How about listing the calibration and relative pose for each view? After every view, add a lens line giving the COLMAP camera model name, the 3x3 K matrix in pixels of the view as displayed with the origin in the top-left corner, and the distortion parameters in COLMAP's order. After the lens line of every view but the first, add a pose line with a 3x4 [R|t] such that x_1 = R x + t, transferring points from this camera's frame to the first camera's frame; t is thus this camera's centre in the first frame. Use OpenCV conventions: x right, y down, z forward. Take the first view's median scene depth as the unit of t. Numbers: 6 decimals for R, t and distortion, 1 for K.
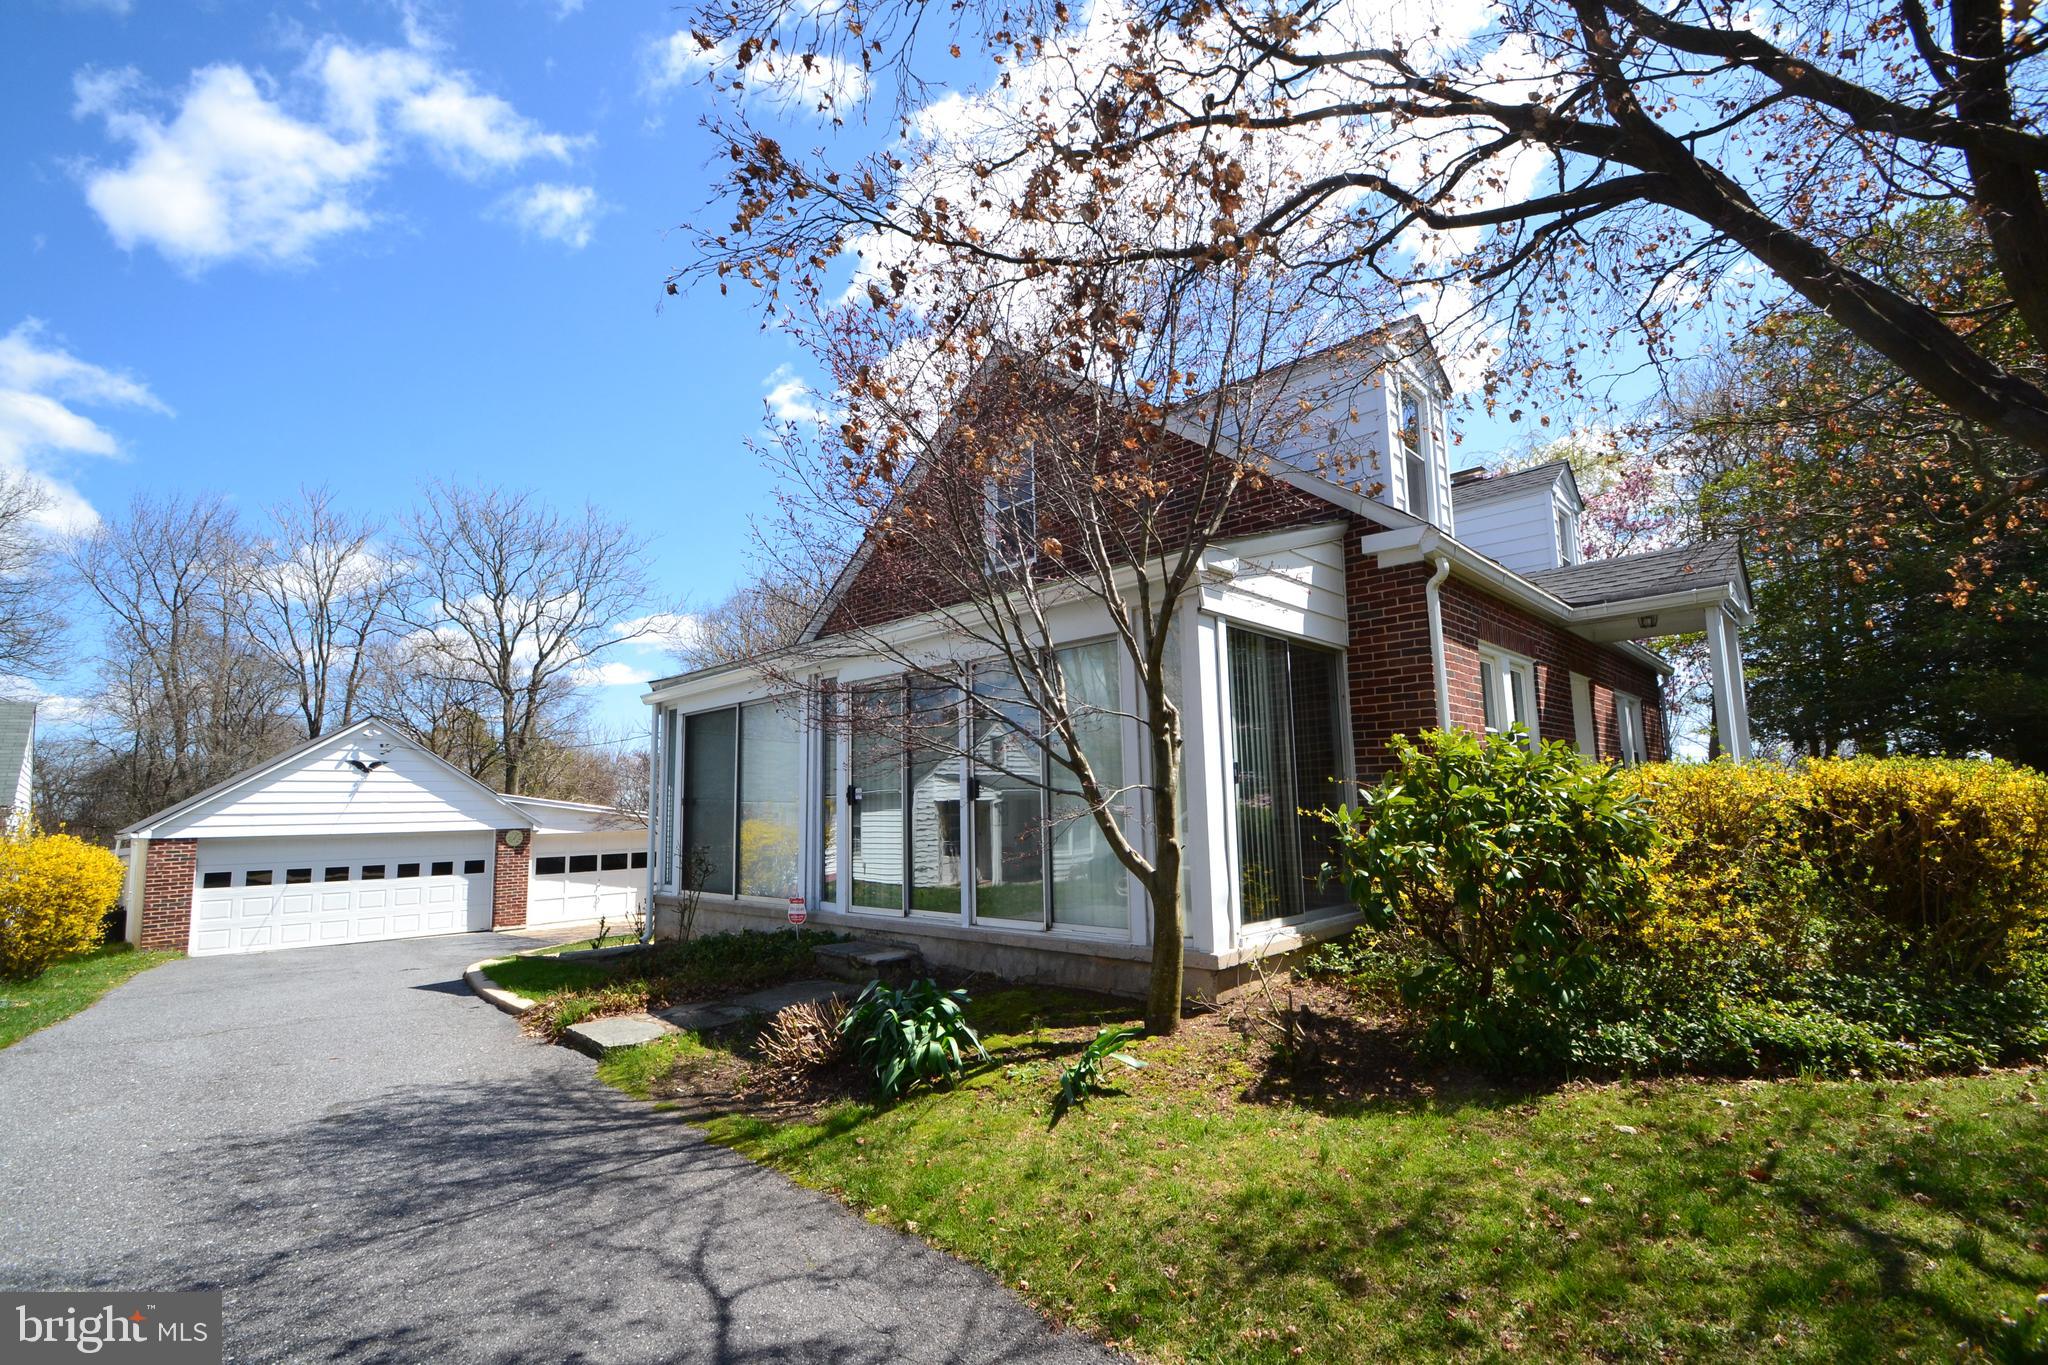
lens RADIAL K [[907.3, 0, 1024.0], [0, 907.3, 682.5], [0, 0, 1]] dist [-0.001872, -0.000385]
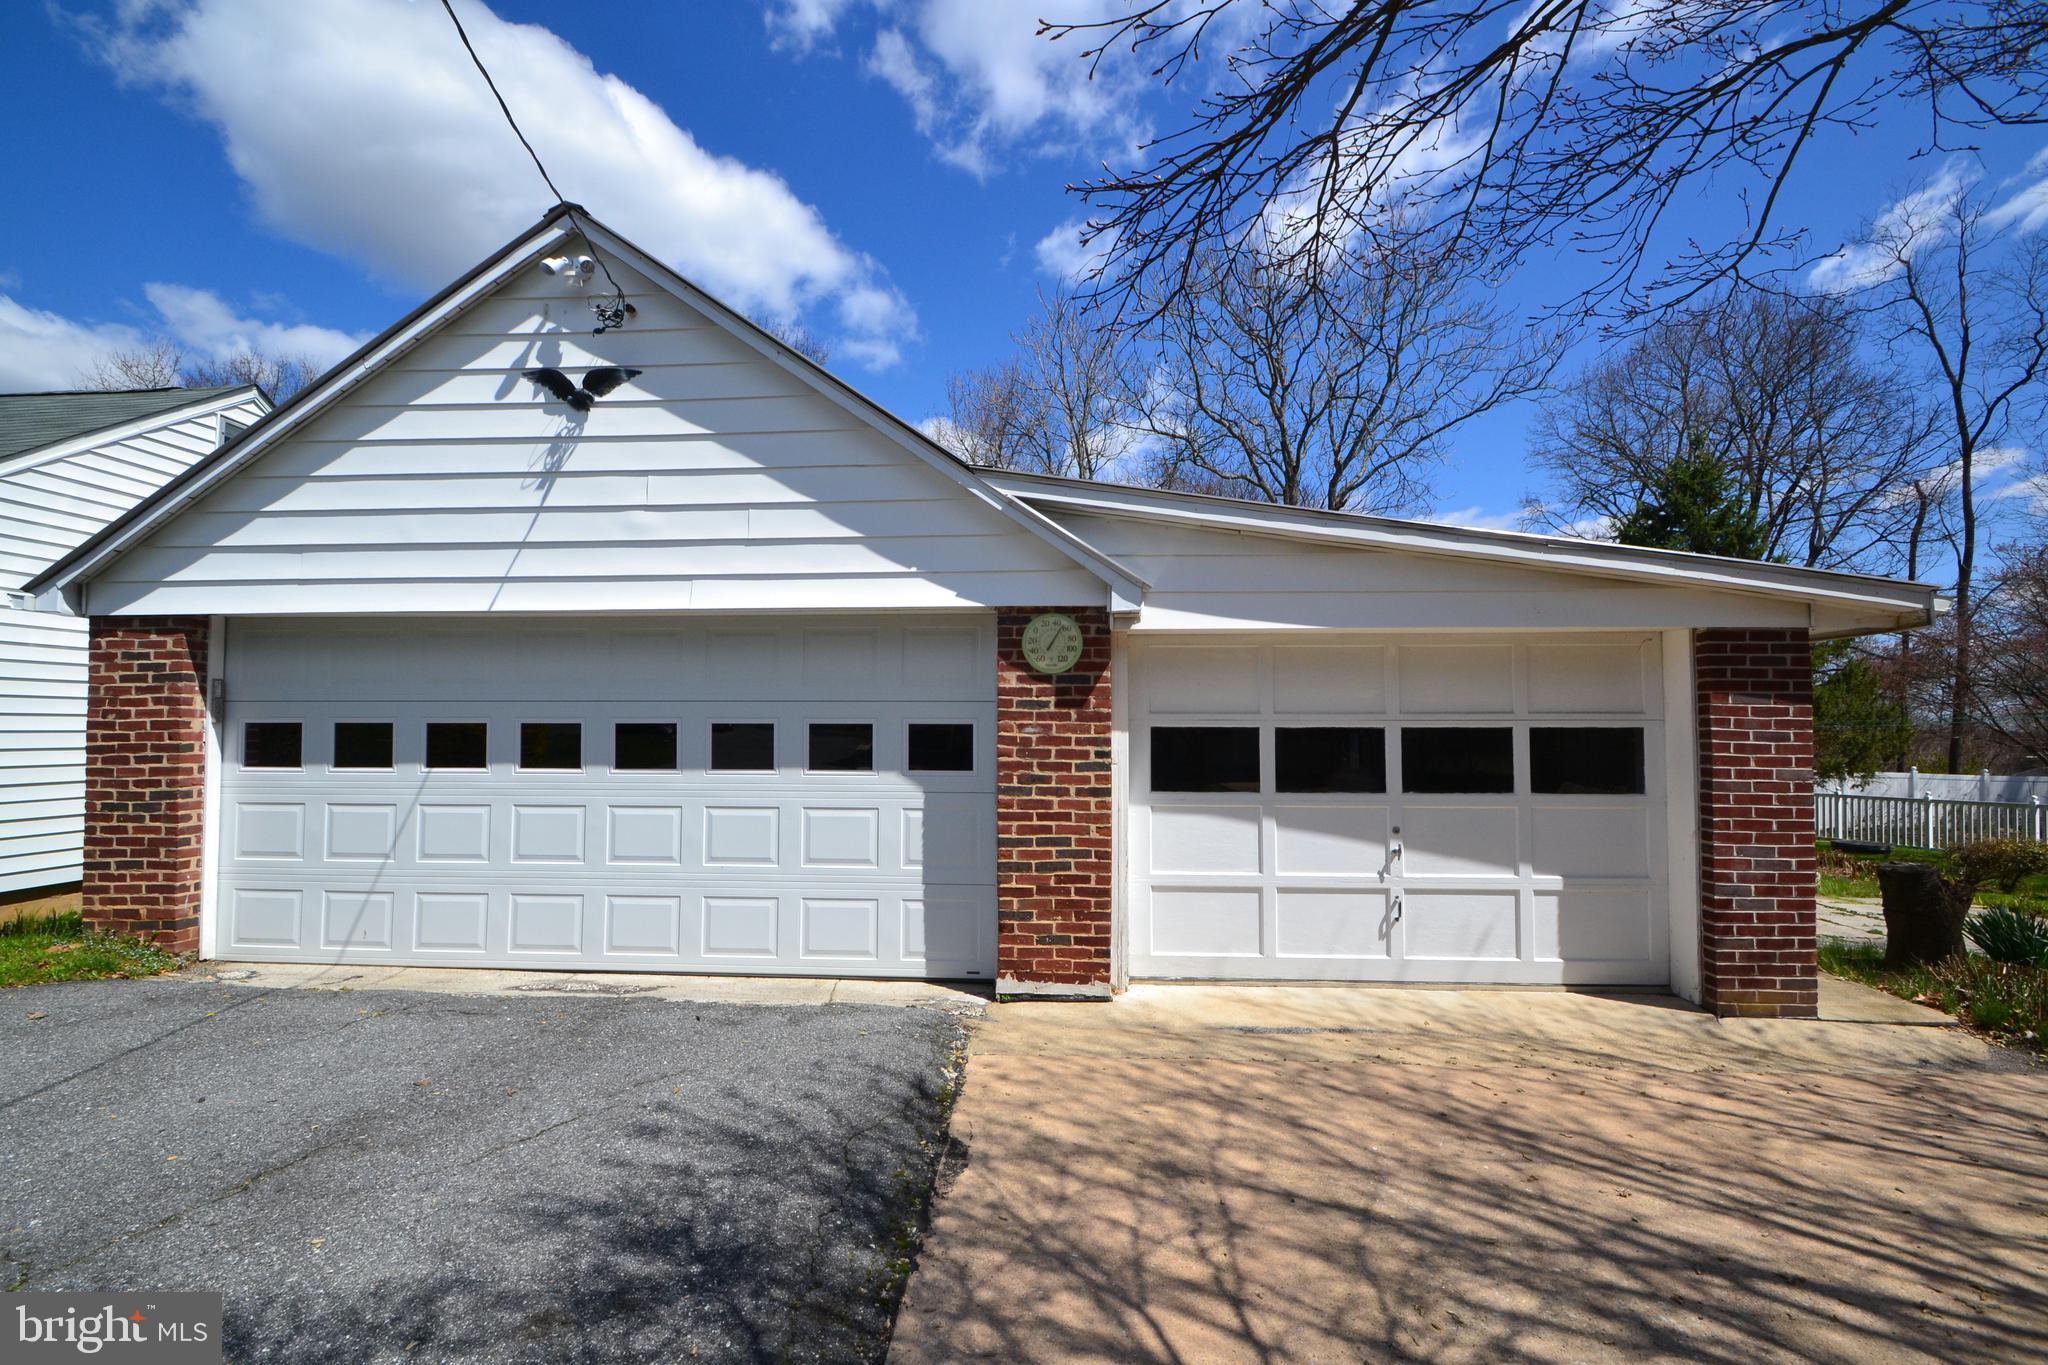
lens RADIAL K [[907.3, 0, 1024.0], [0, 907.3, 682.5], [0, 0, 1]] dist [-0.001872, -0.000385]
pose [[0.647115, -0.009322, -0.762336, -0.385699], [0.090559, 0.993786, 0.064720, 0.170855], [0.756995, -0.110917, 0.643938, 0.856368]]
